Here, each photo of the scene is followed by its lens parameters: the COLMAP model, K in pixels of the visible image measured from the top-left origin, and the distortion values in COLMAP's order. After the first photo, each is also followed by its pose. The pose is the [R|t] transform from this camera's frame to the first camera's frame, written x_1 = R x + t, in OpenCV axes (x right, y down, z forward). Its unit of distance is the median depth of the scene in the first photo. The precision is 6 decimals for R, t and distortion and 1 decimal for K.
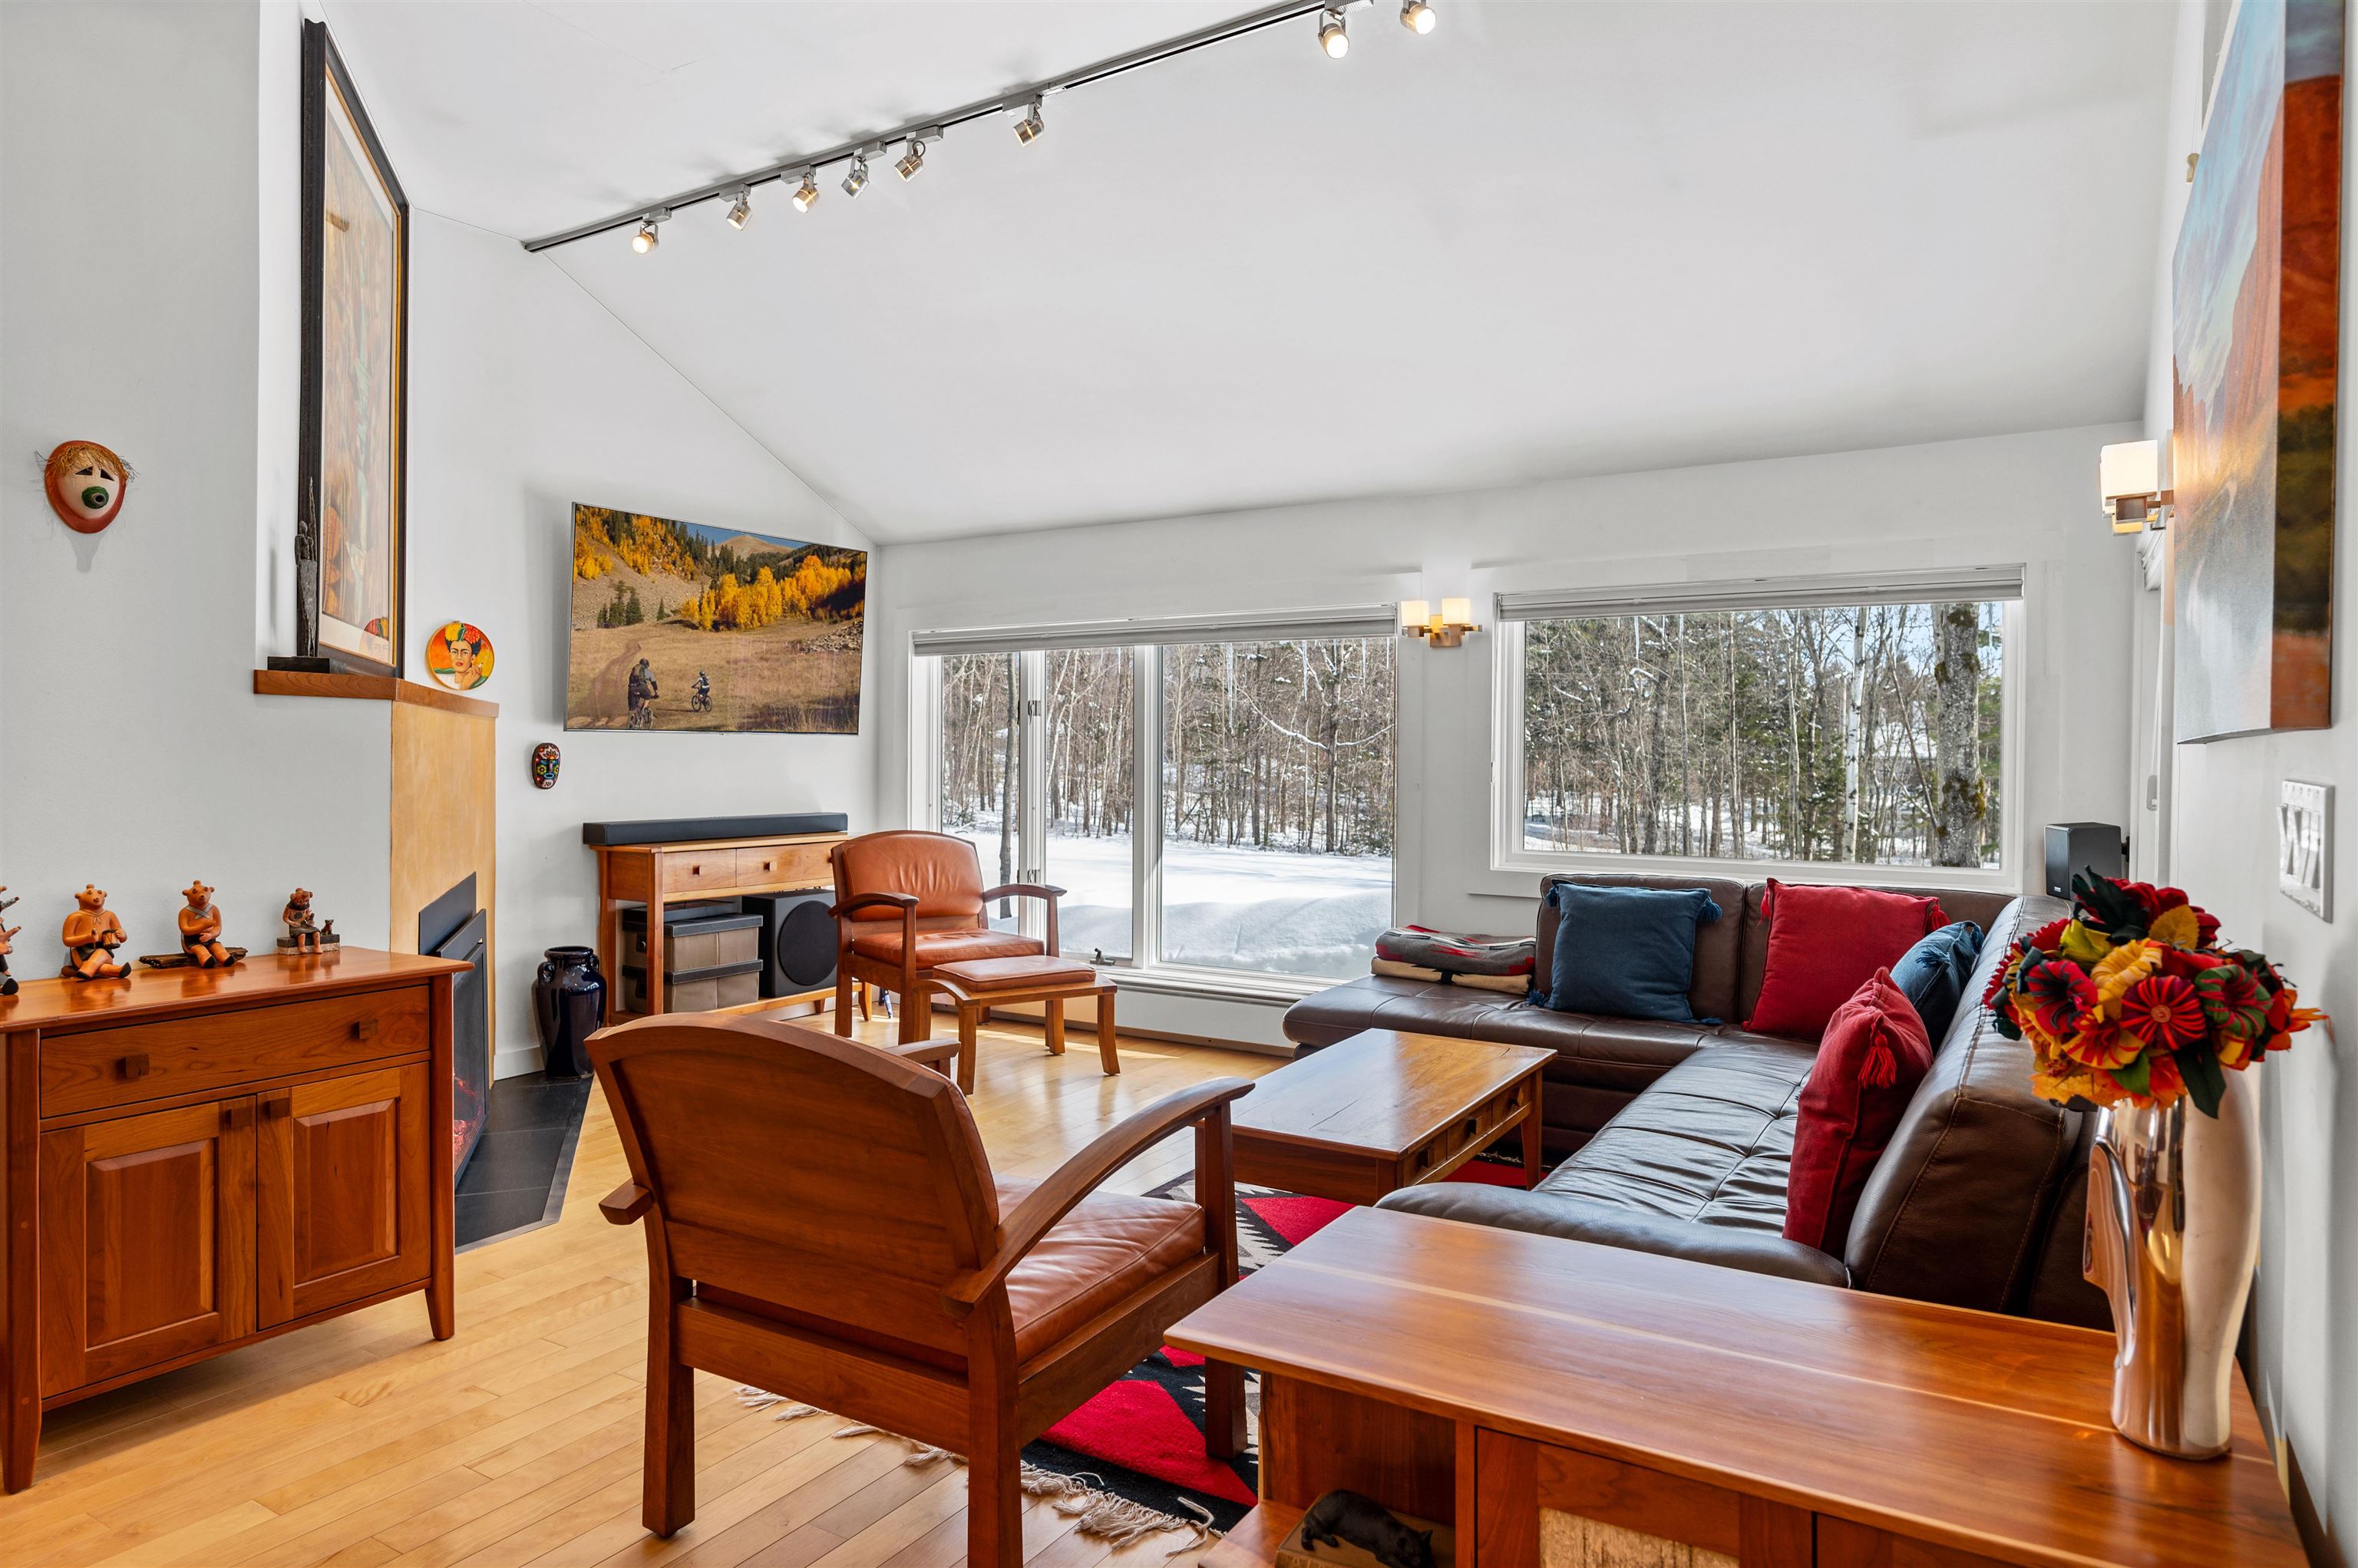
lens RADIAL K [[1455.3, 0, 1183.4], [0, 1455.3, 769.5], [0, 0, 1]] dist [-0.006526, -0.000723]
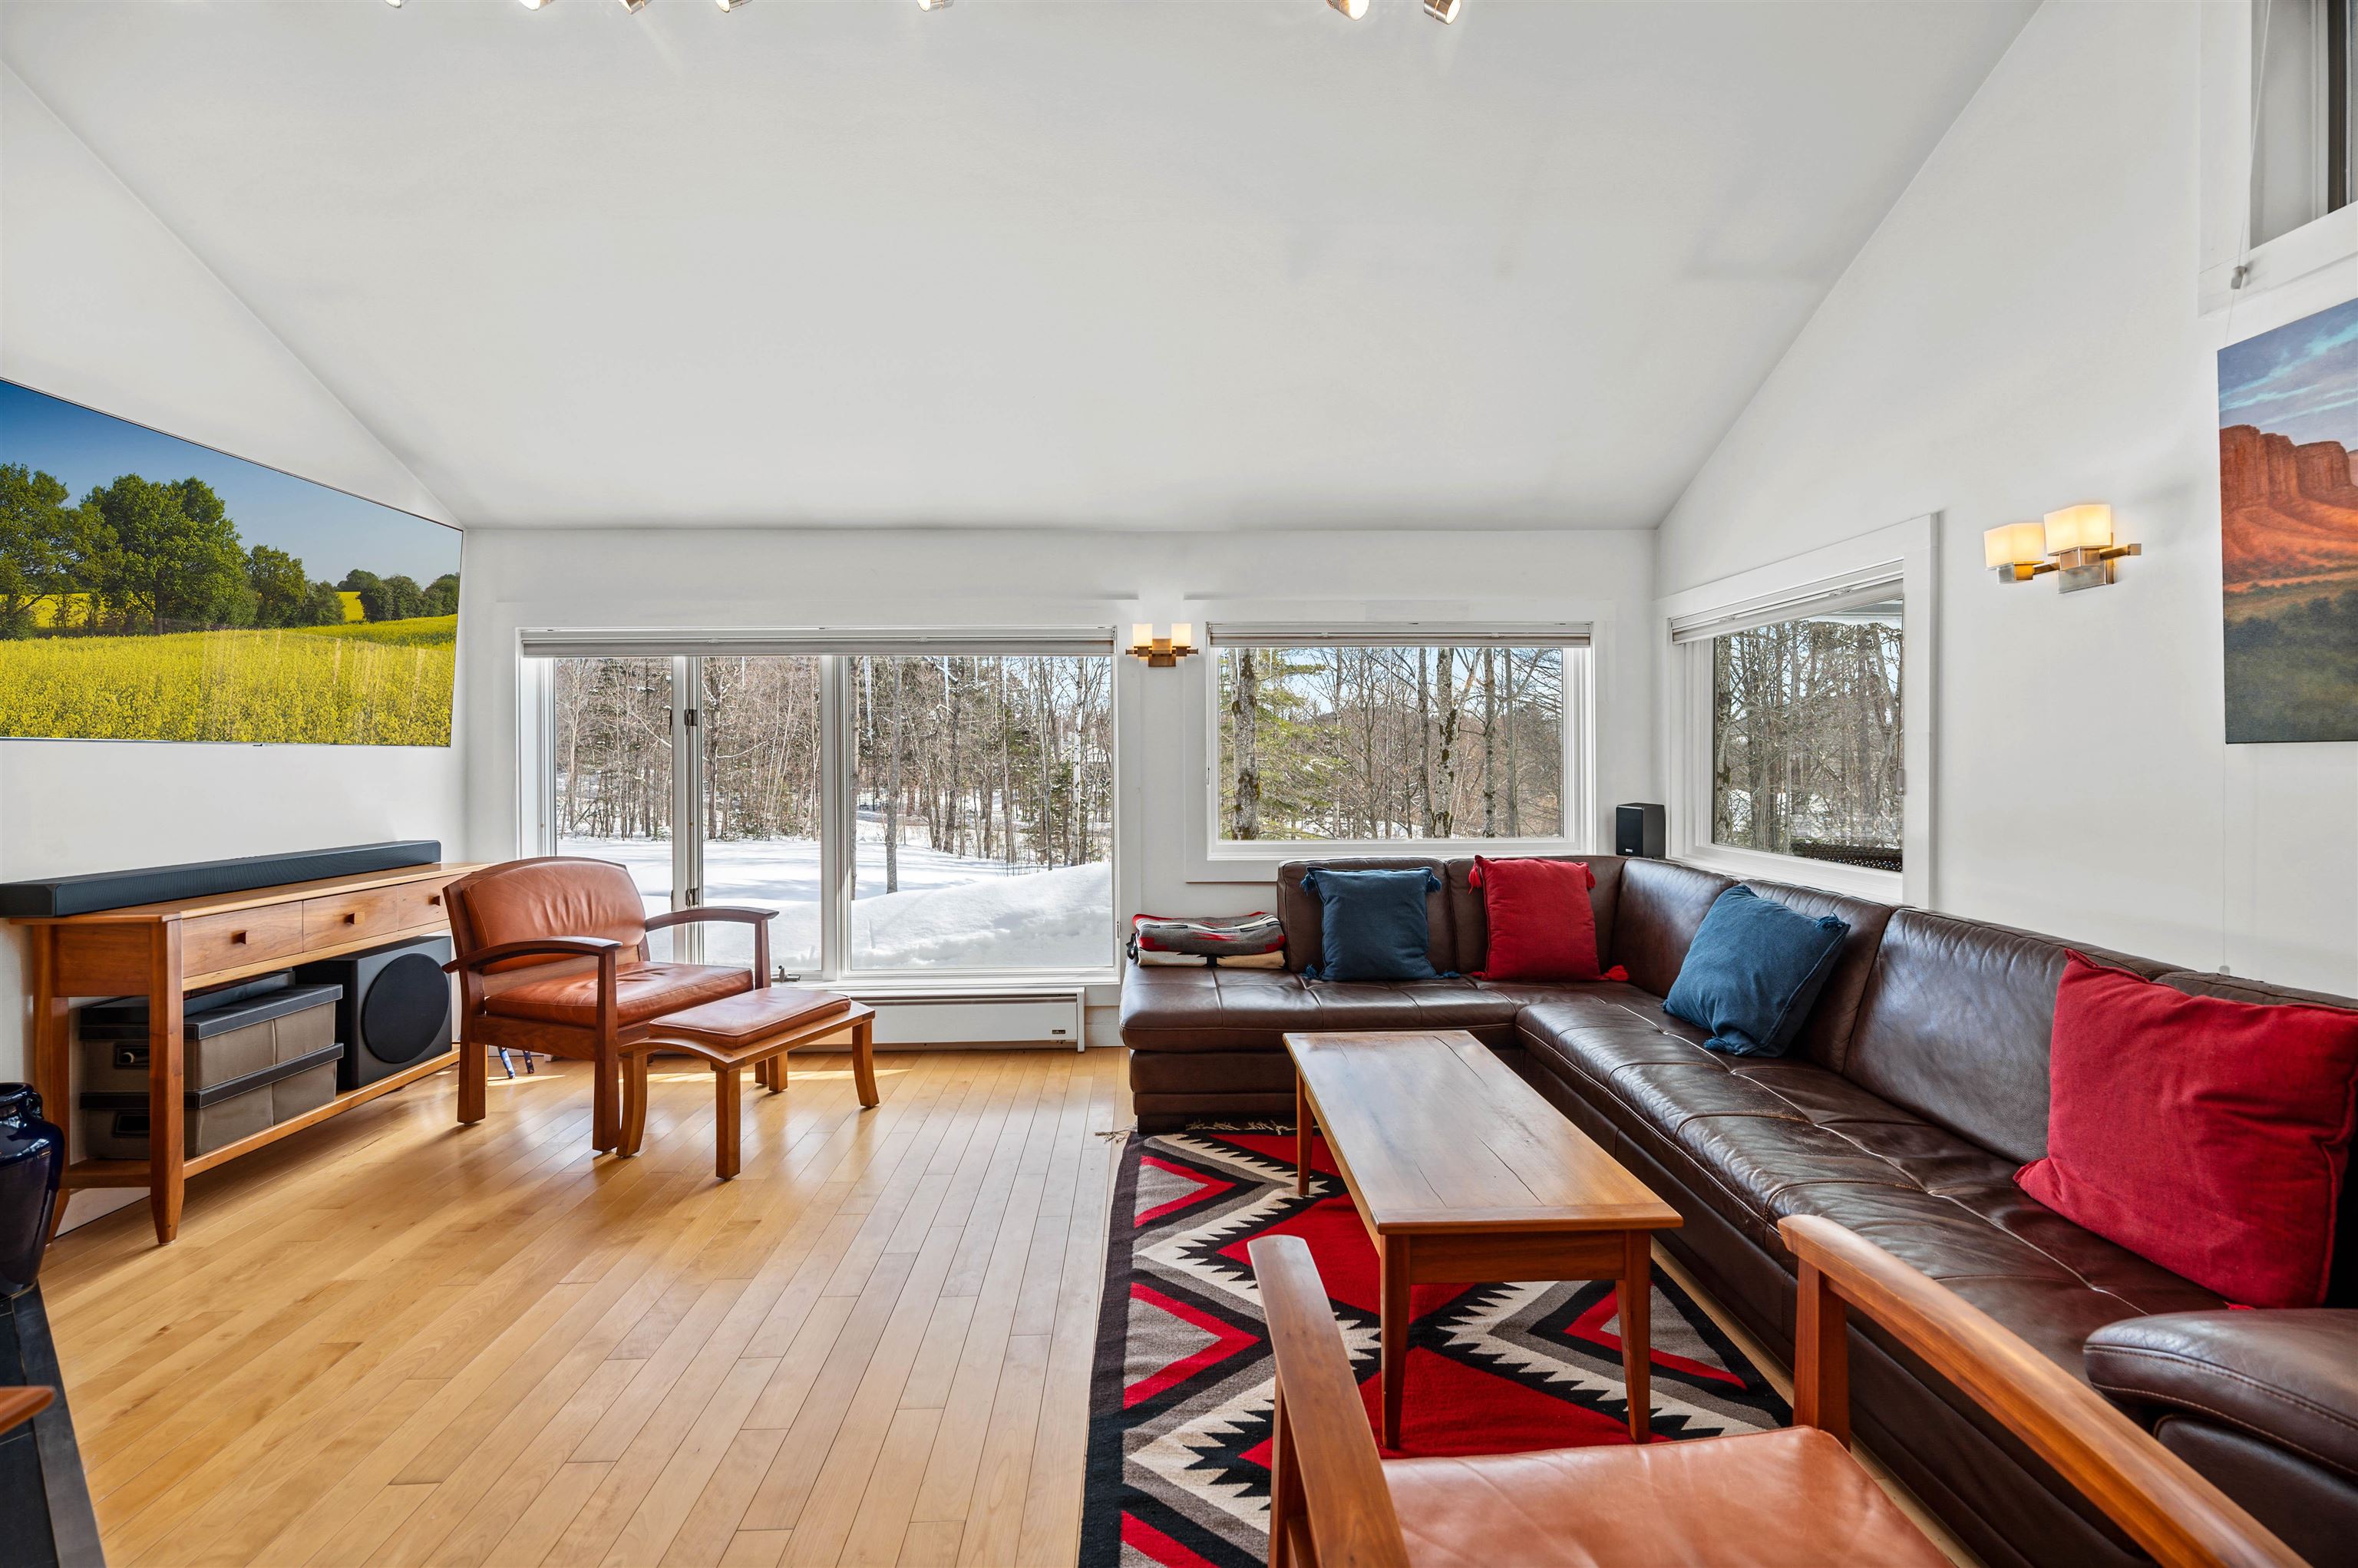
lens RADIAL K [[950.2, 0, 1185.4], [0, 950.2, 761.5], [0, 0, 1]] dist [0.001800, -0.000877]
pose [[0.826817, -0.011468, 0.562354, -0.219401], [0.017915, 0.999822, -0.005950, -0.004998], [-0.562185, 0.014994, 0.826875, 0.370011]]
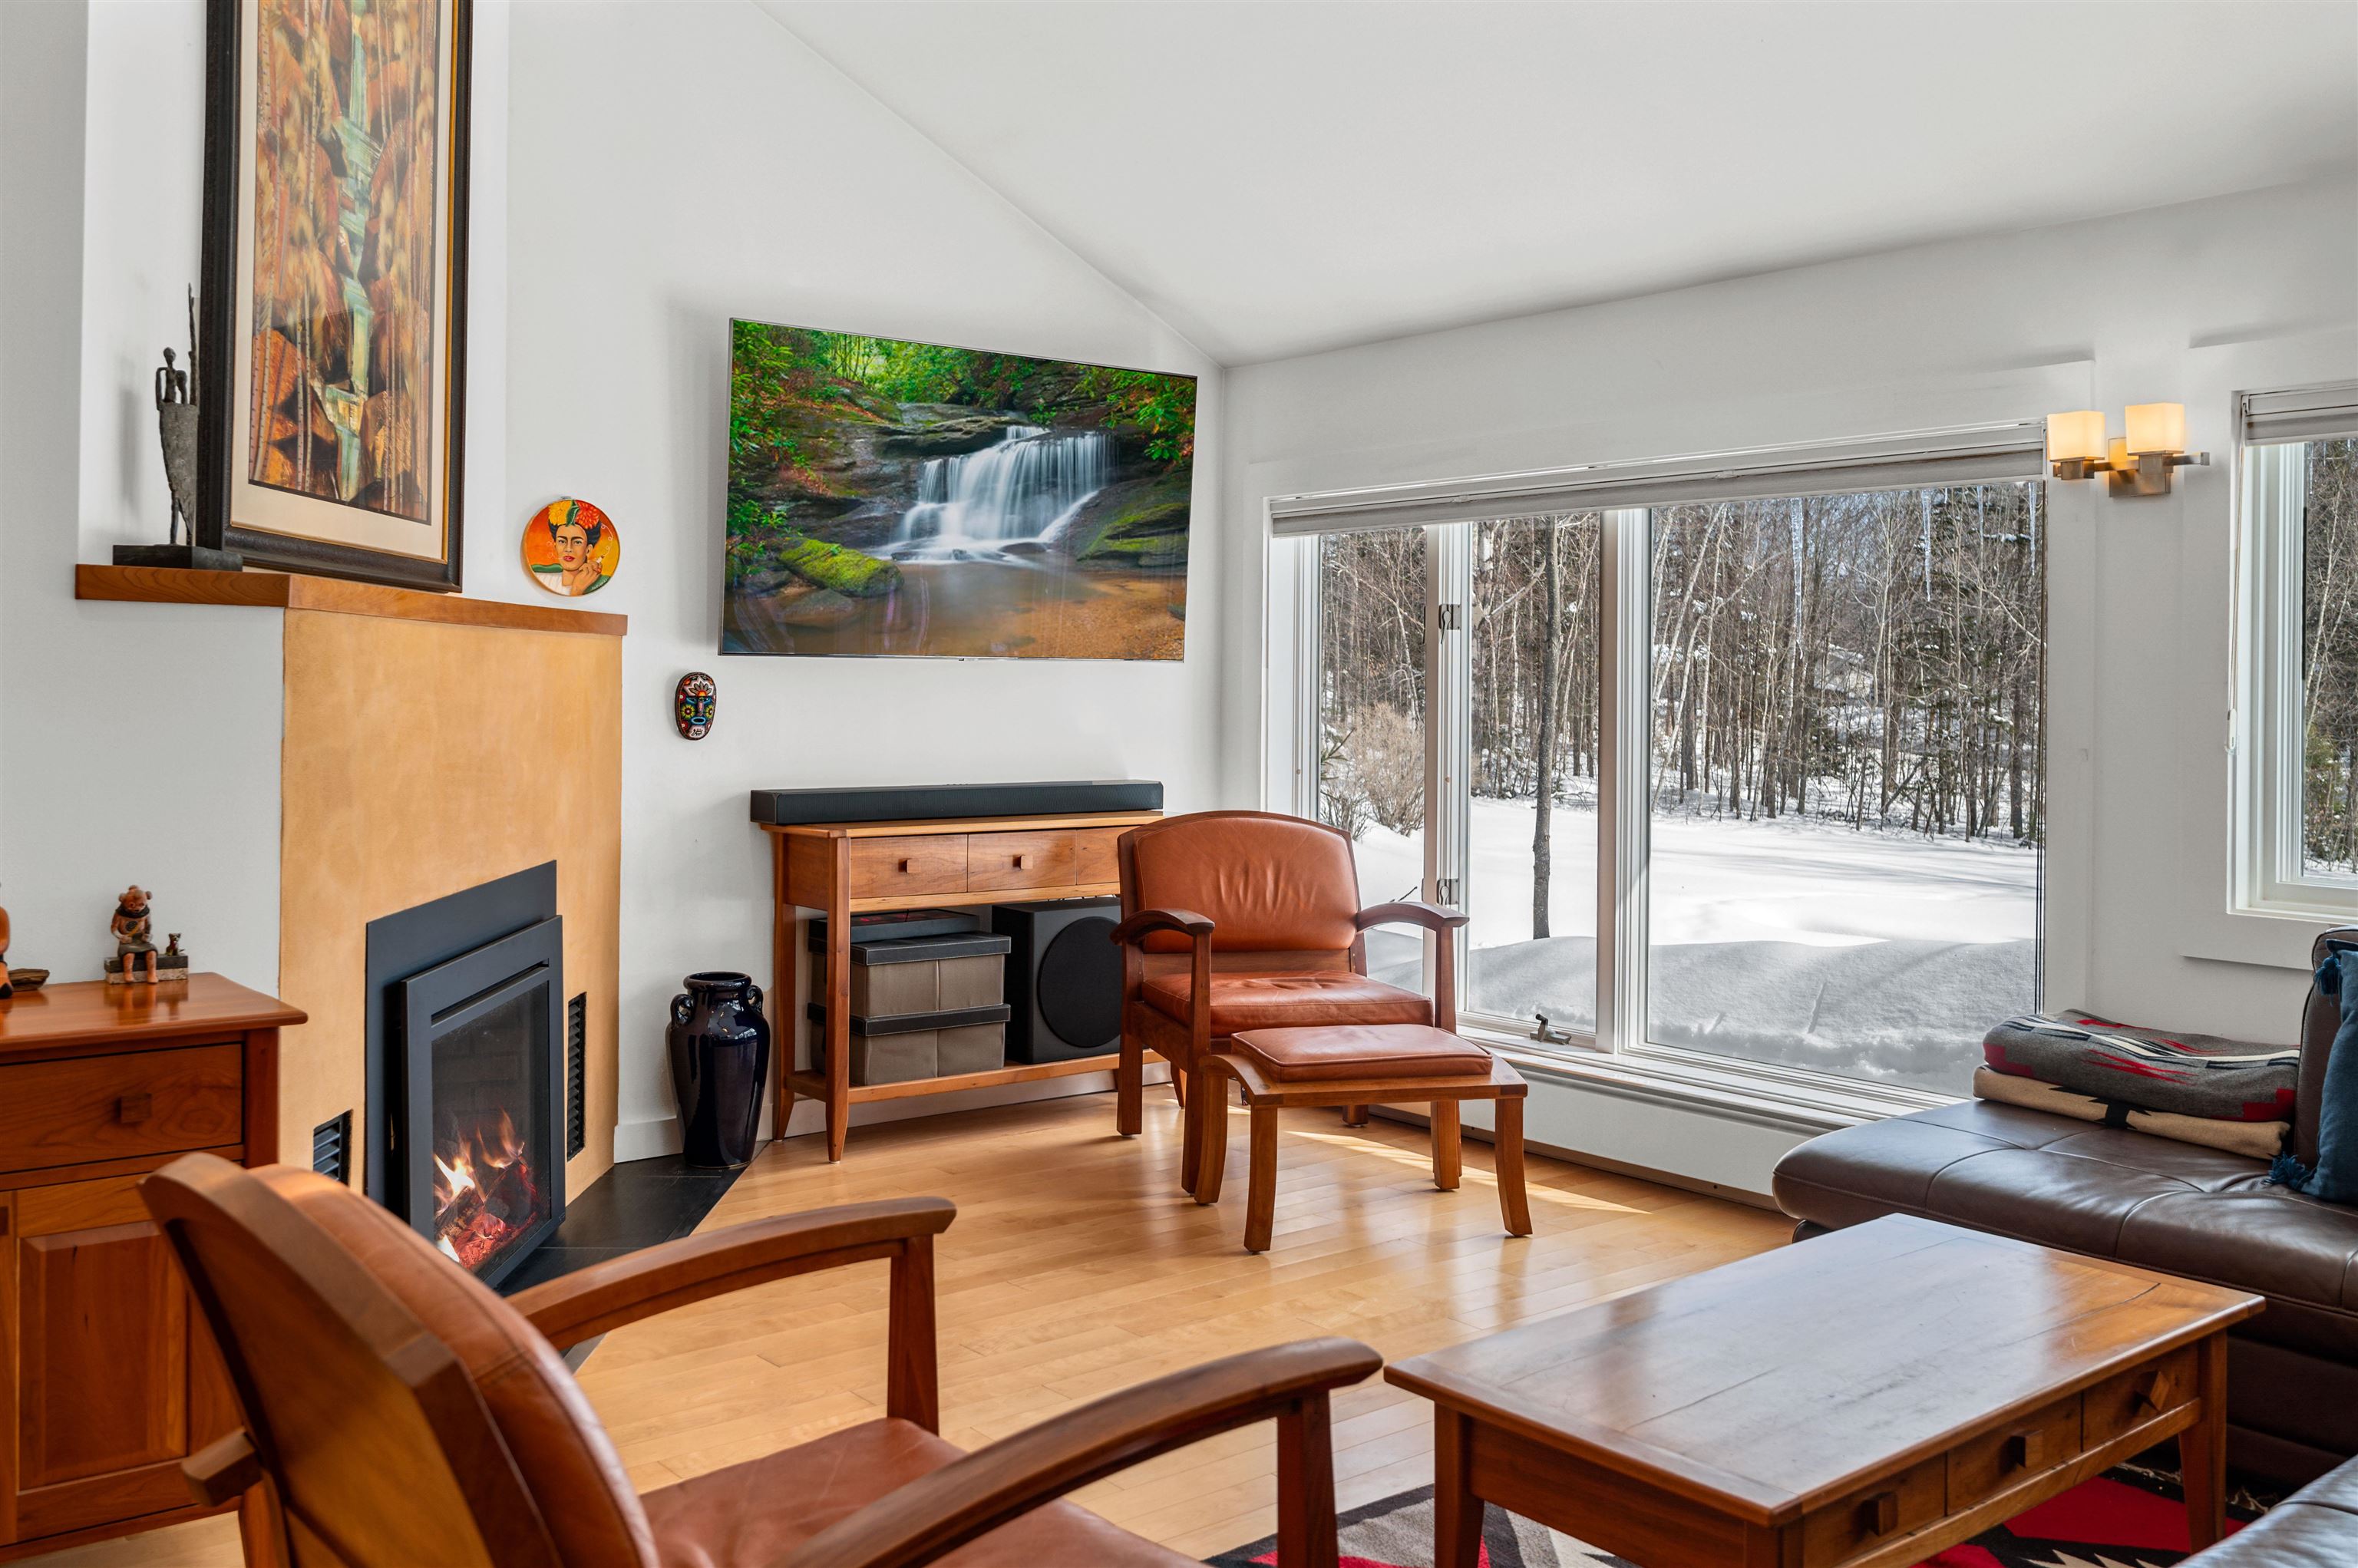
lens RADIAL K [[2113.8, 0, 1156.5], [0, 2113.8, 684.8], [0, 0, 1]] dist [-0.004141, -0.007866]
pose [[0.939736, 0.002604, -0.341891, 0.103779], [-0.007182, 0.999901, -0.012124, -0.001991], [0.341825, 0.013849, 0.939661, 0.139085]]
